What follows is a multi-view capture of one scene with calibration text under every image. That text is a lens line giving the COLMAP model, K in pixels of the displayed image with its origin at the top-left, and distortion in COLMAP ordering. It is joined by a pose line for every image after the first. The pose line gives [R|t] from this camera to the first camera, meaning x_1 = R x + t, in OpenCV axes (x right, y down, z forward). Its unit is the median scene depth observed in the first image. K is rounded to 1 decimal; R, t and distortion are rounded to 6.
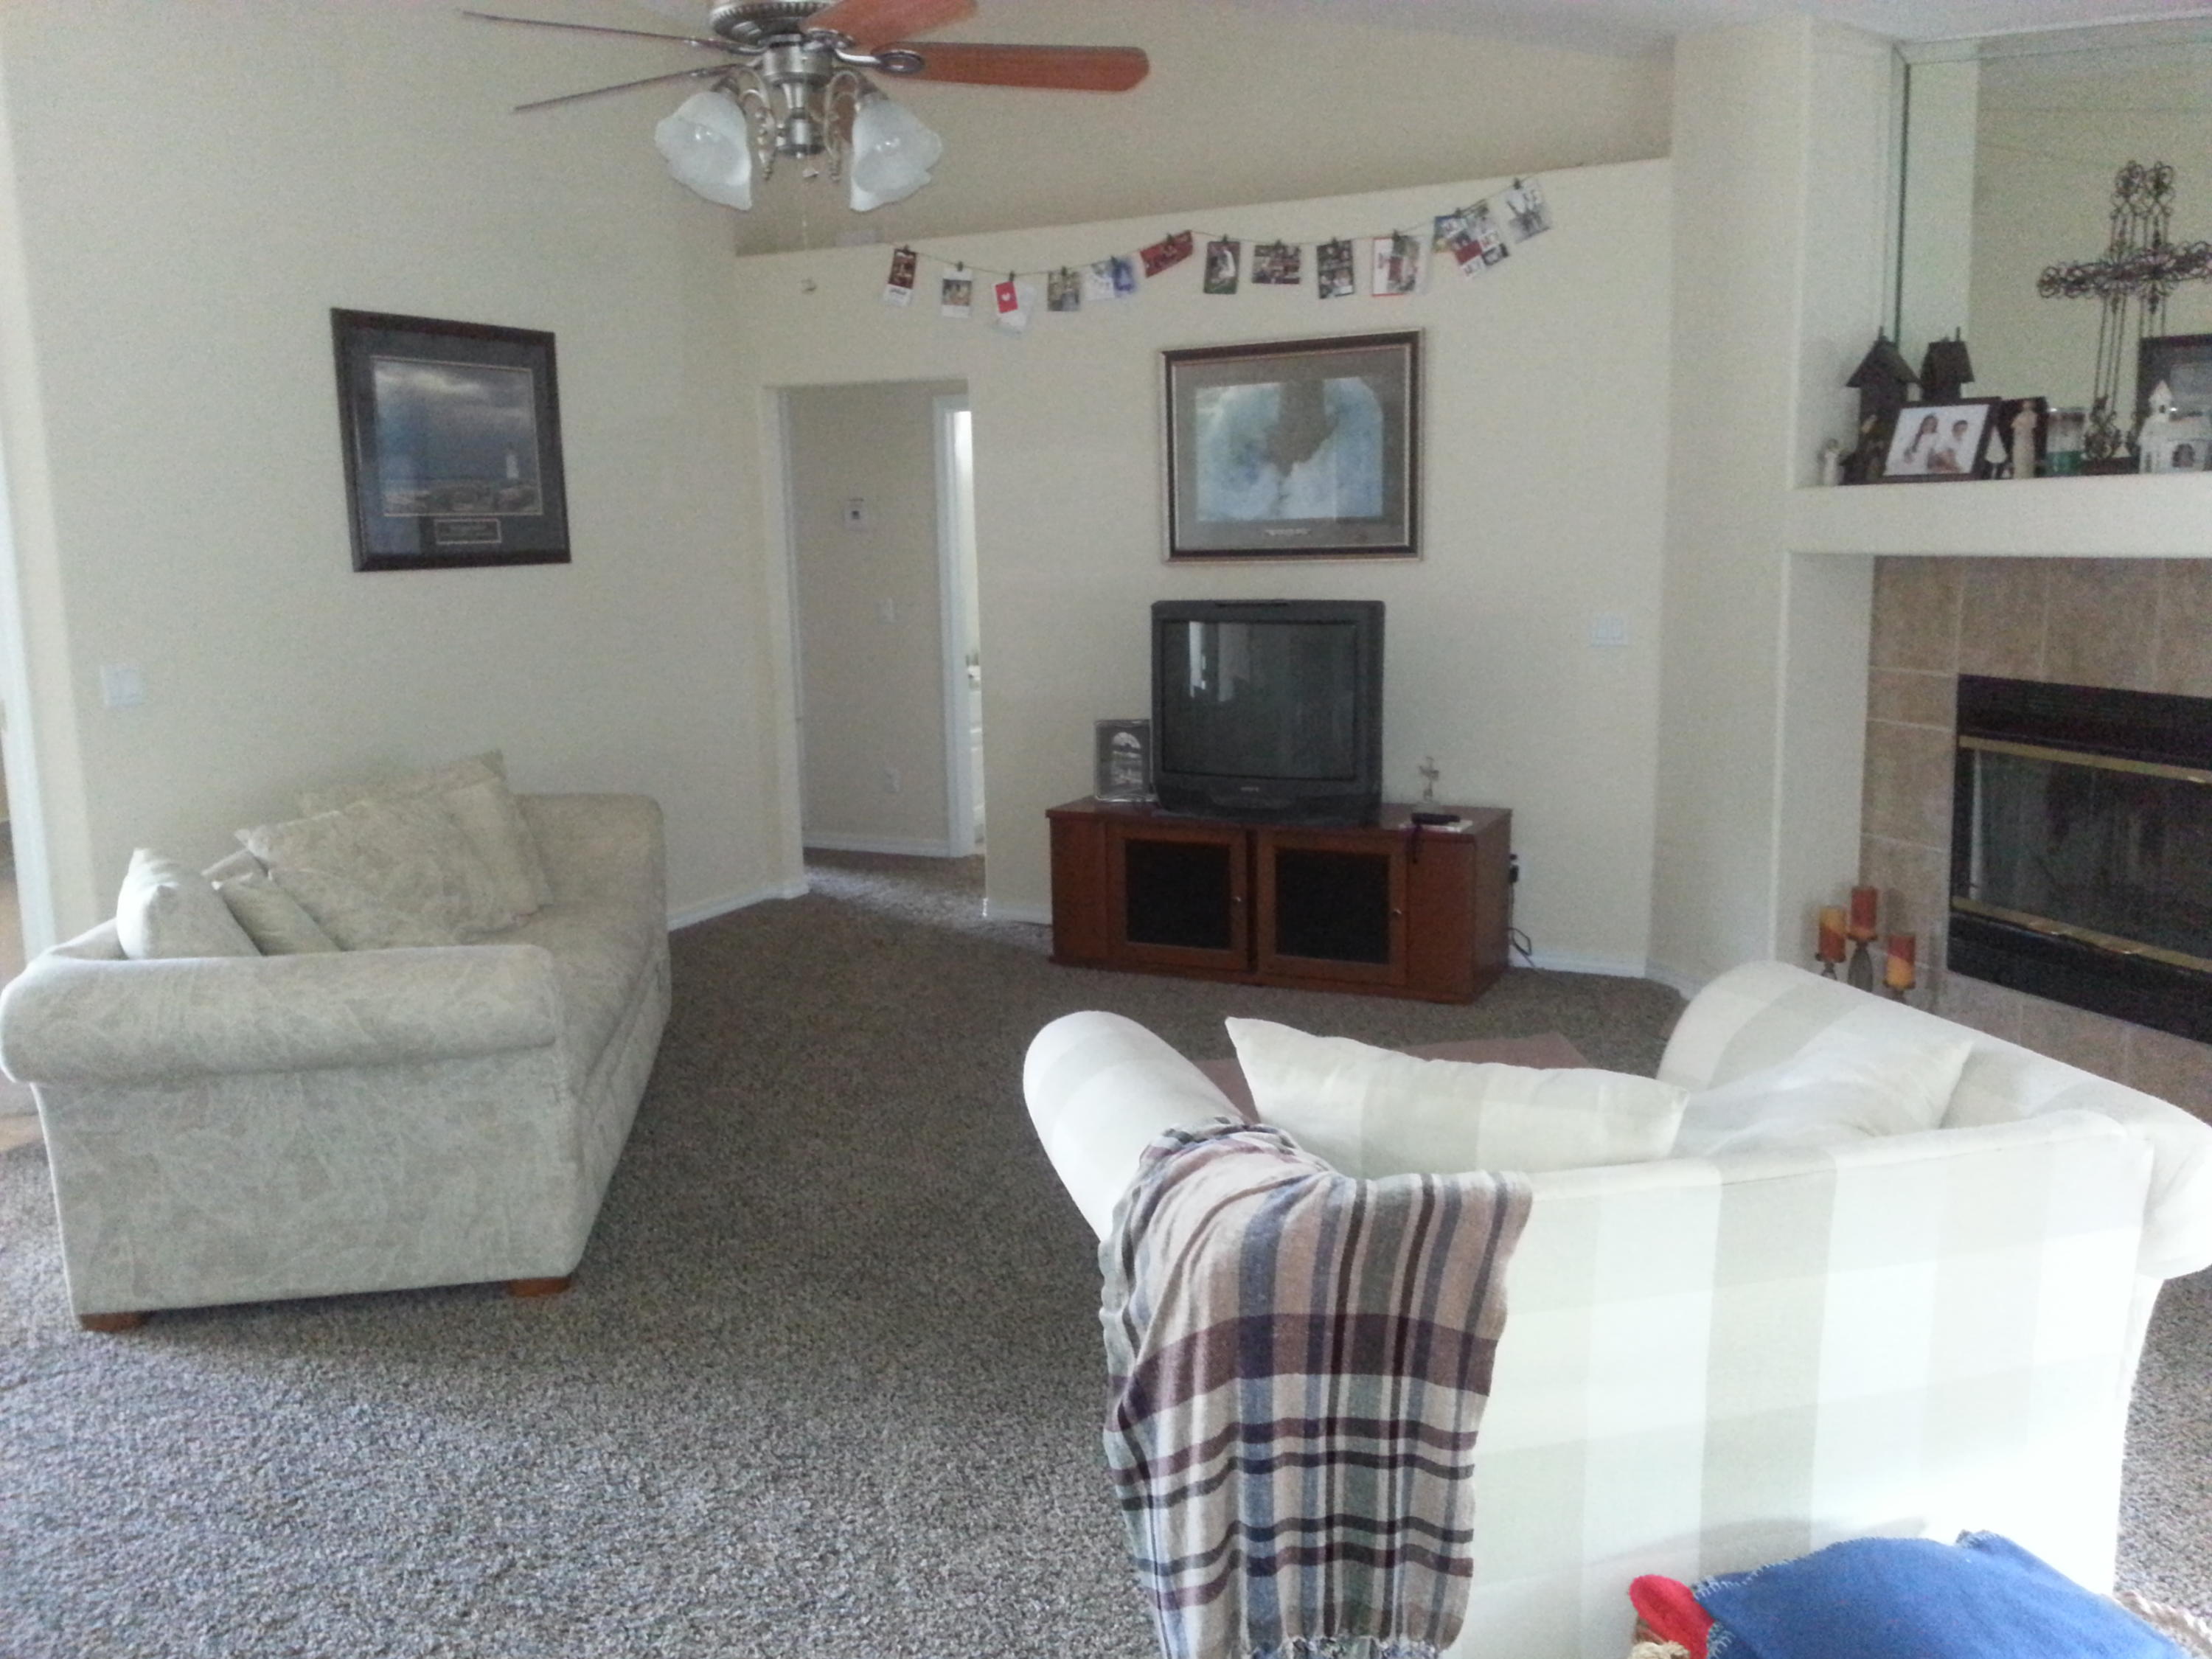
lens RADIAL K [[1808.2, 0, 1106.0], [0, 1808.2, 829.5], [0, 0, 1]] dist [0.129940, -0.238630]
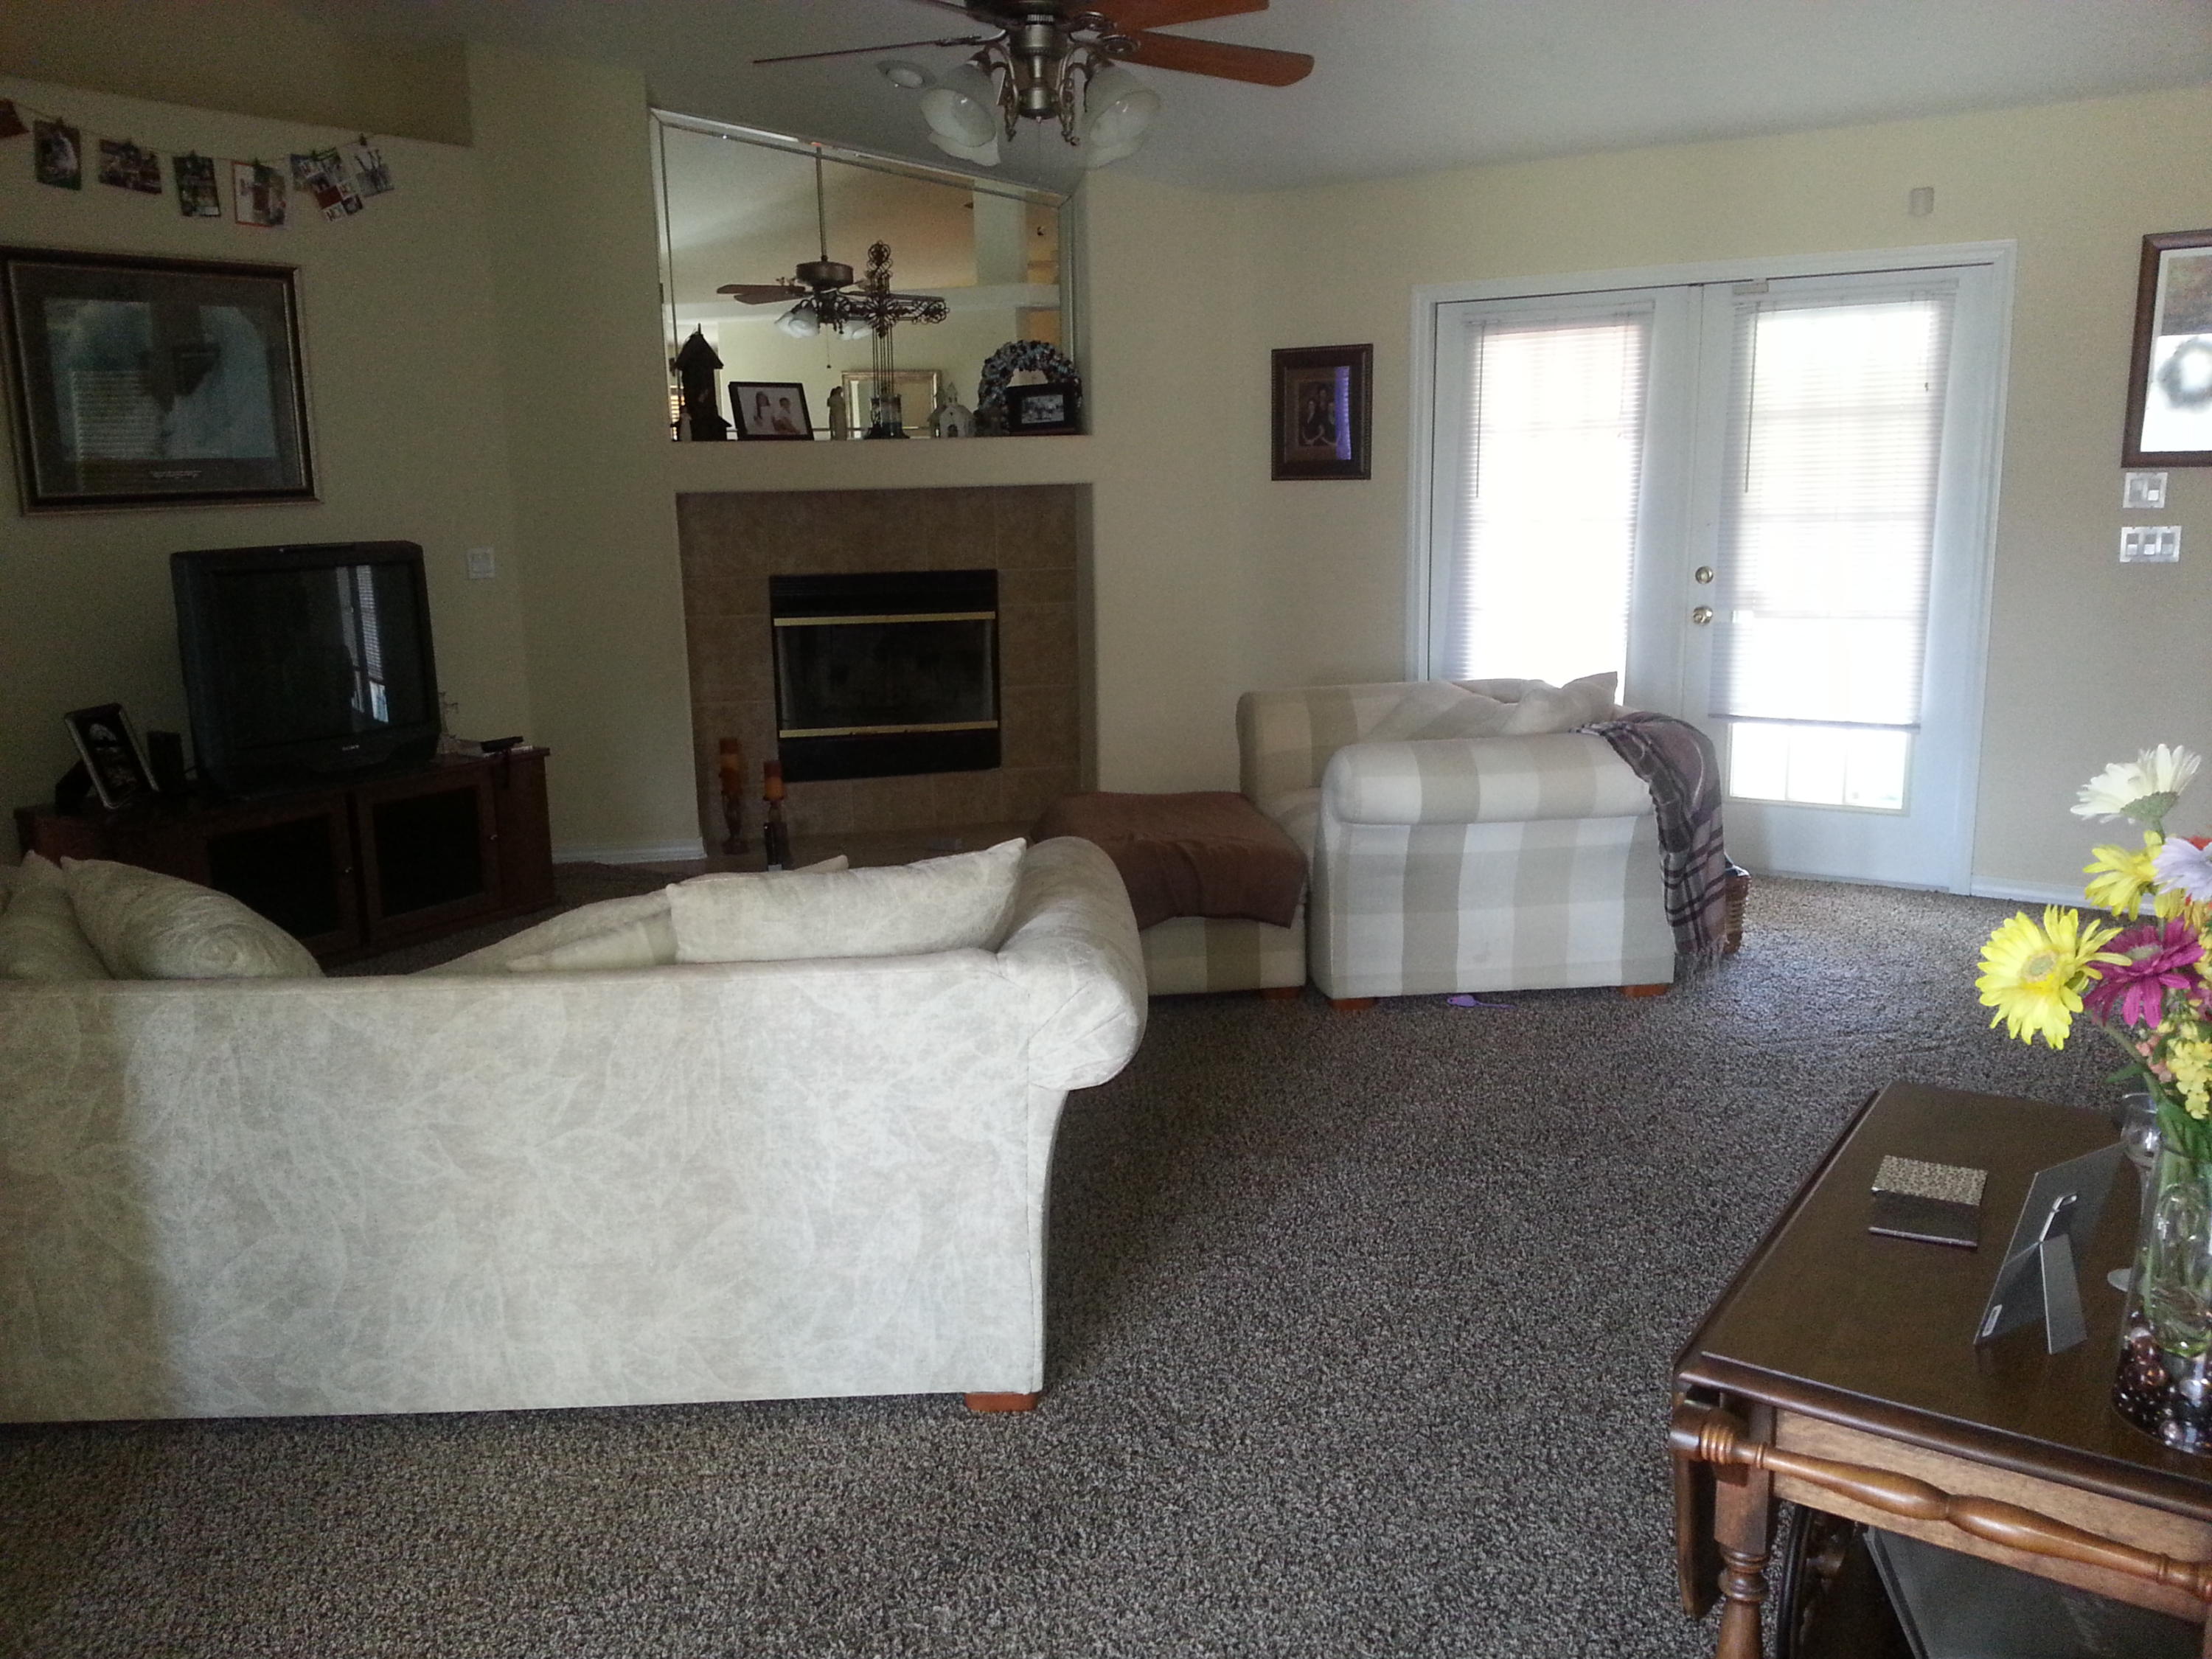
lens RADIAL K [[1725.5, 0, 1106.0], [0, 1725.5, 829.5], [0, 0, 1]] dist [-0.028968, 0.012381]
pose [[0.128990, -0.193317, 0.972620, -0.711597], [0.171808, 0.970338, 0.170078, -0.063225], [-0.976649, 0.145165, 0.158378, 0.474383]]
